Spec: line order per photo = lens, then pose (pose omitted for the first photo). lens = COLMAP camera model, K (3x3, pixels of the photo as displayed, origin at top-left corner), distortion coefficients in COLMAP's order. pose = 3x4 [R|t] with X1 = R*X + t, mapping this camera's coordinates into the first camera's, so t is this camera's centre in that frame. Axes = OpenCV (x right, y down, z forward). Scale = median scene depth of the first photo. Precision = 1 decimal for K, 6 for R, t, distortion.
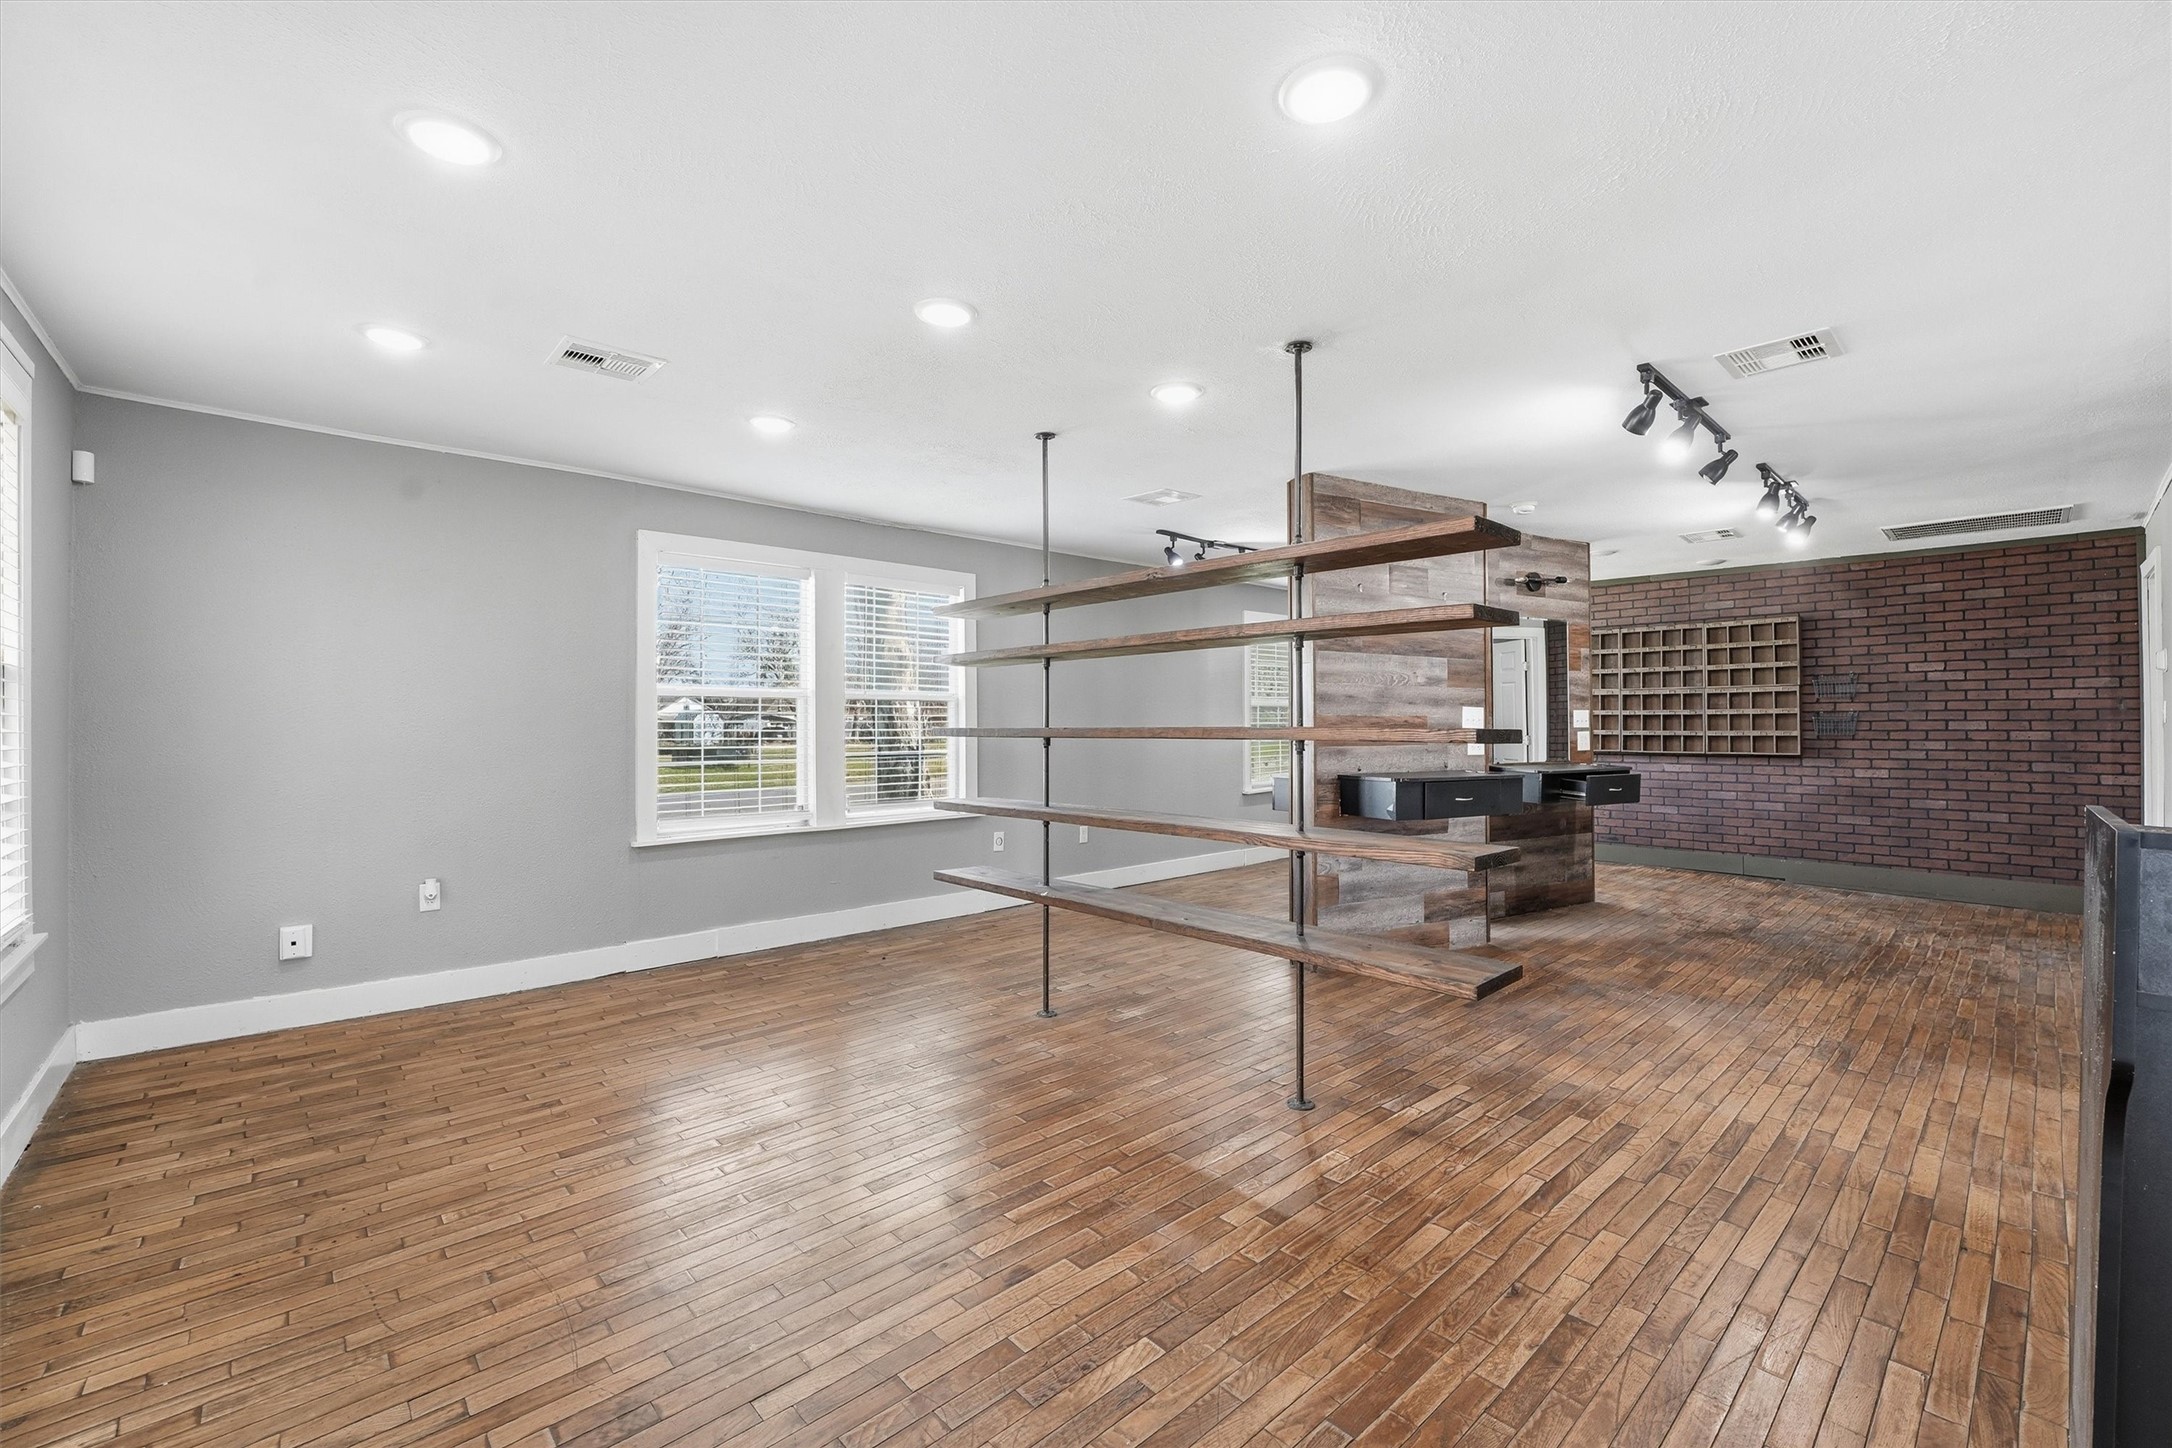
lens RADIAL K [[898.2, 0, 1091.5], [0, 898.2, 709.6], [0, 0, 1]] dist [-0.030445, 0.004987]
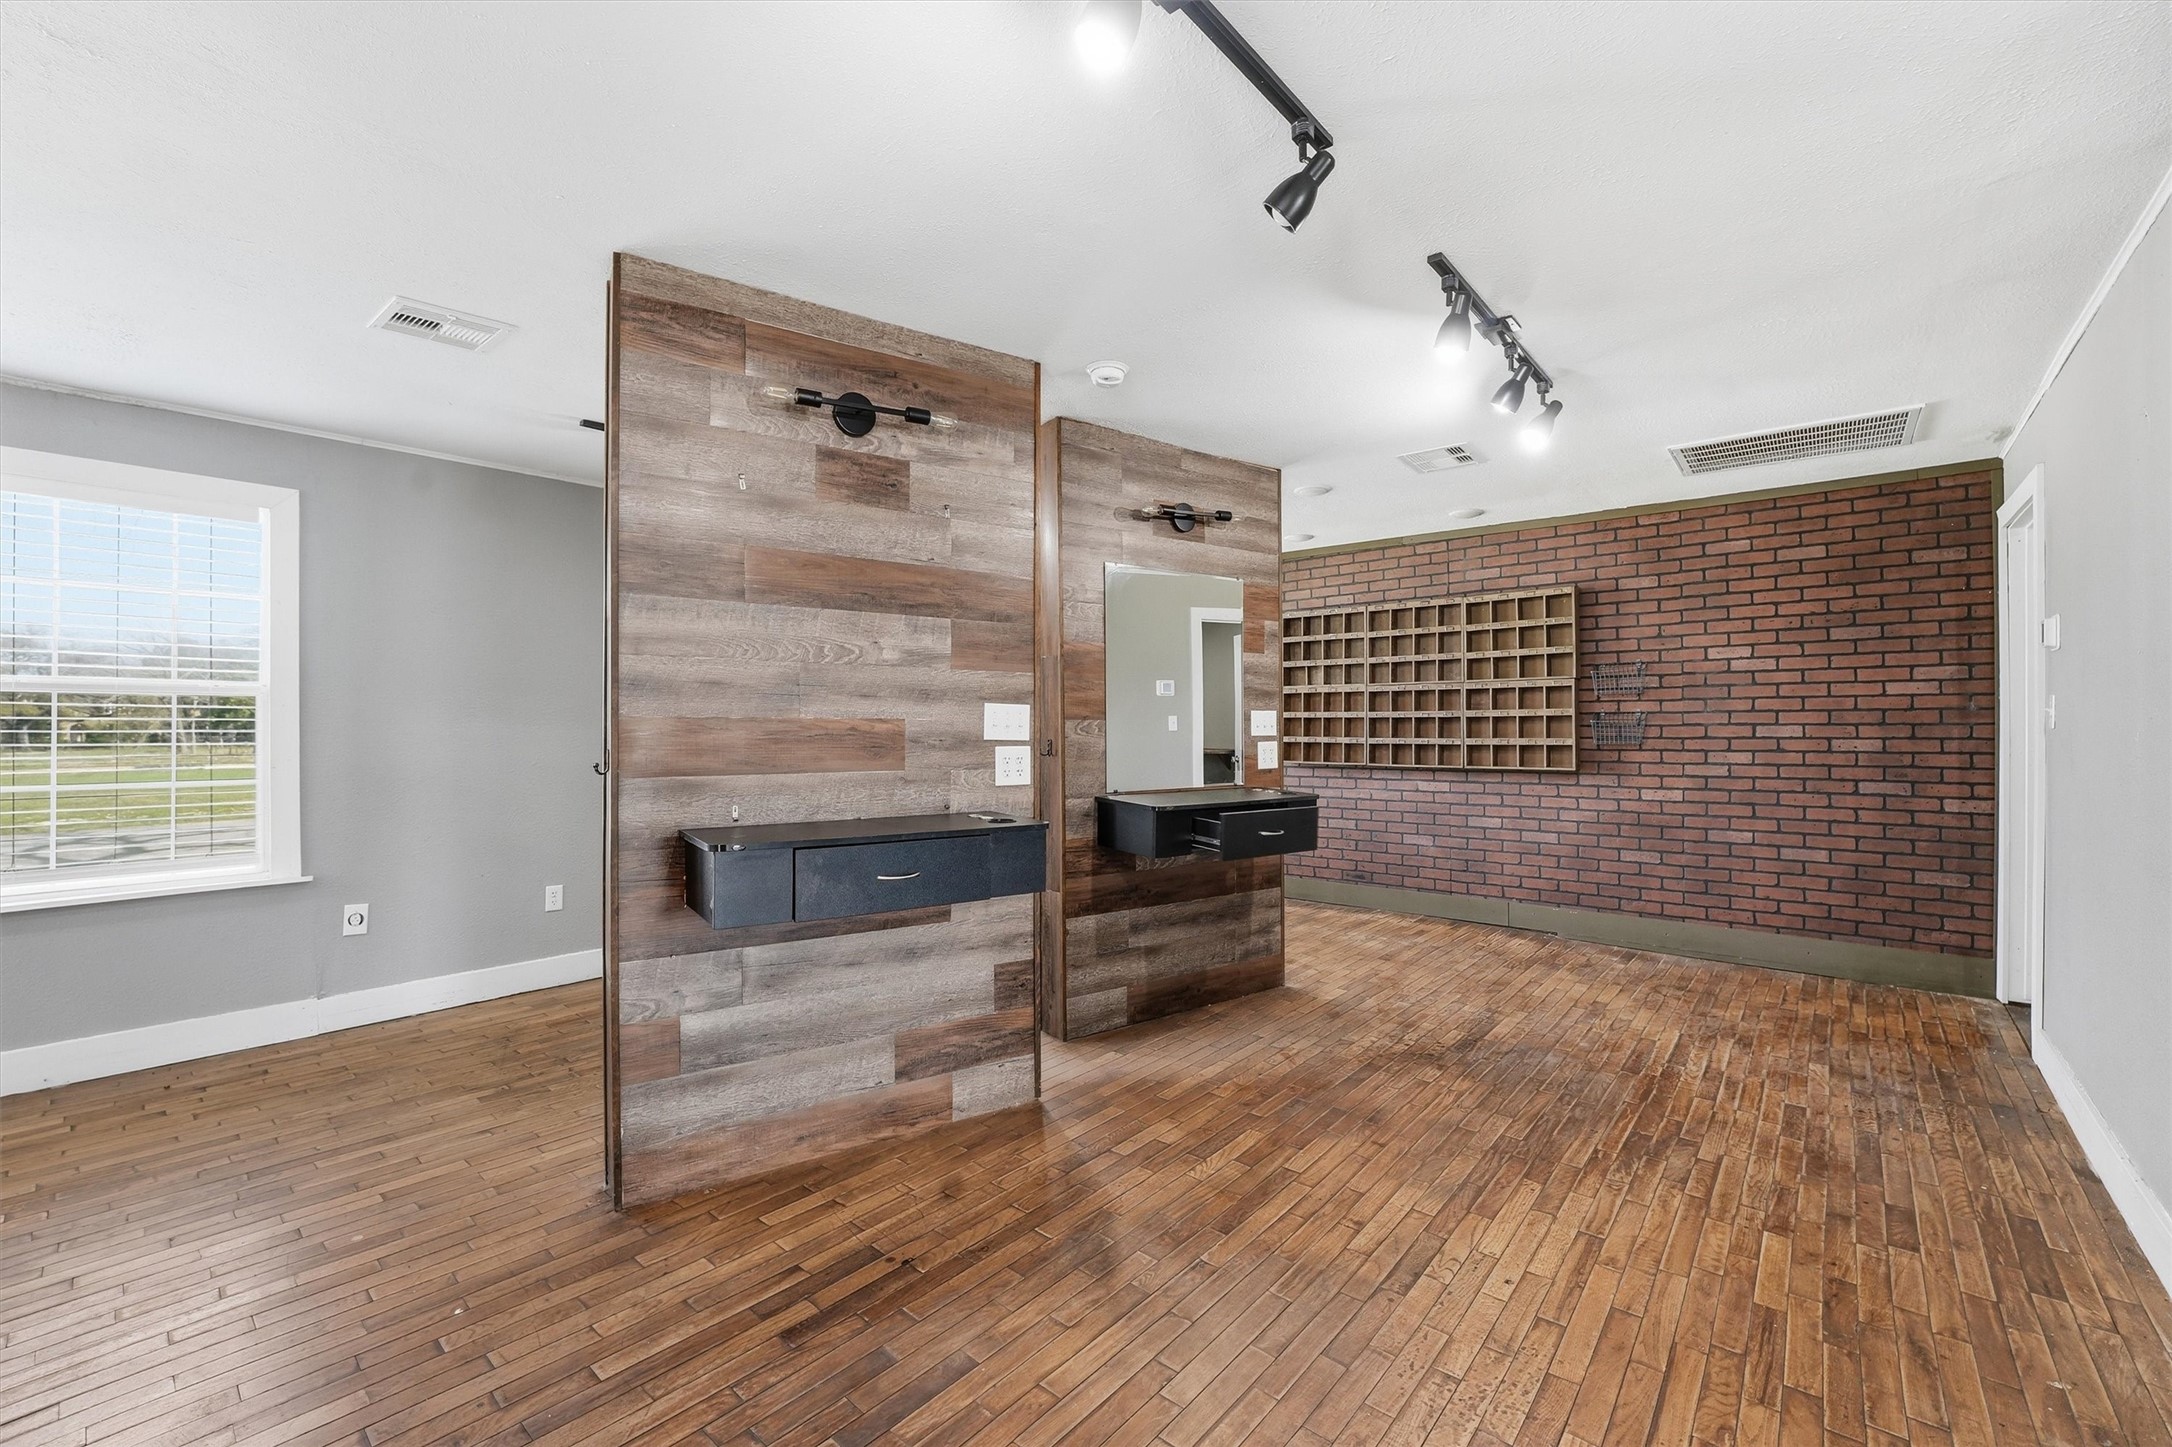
lens RADIAL K [[887.3, 0, 1084.8], [0, 887.3, 724.3], [0, 0, 1]] dist [-0.024788, 0.000315]
pose [[0.993346, -0.001965, 0.115152, 0.331390], [0.000579, 0.999927, 0.012074, 0.002987], [-0.115168, -0.011927, 0.993274, 0.333127]]
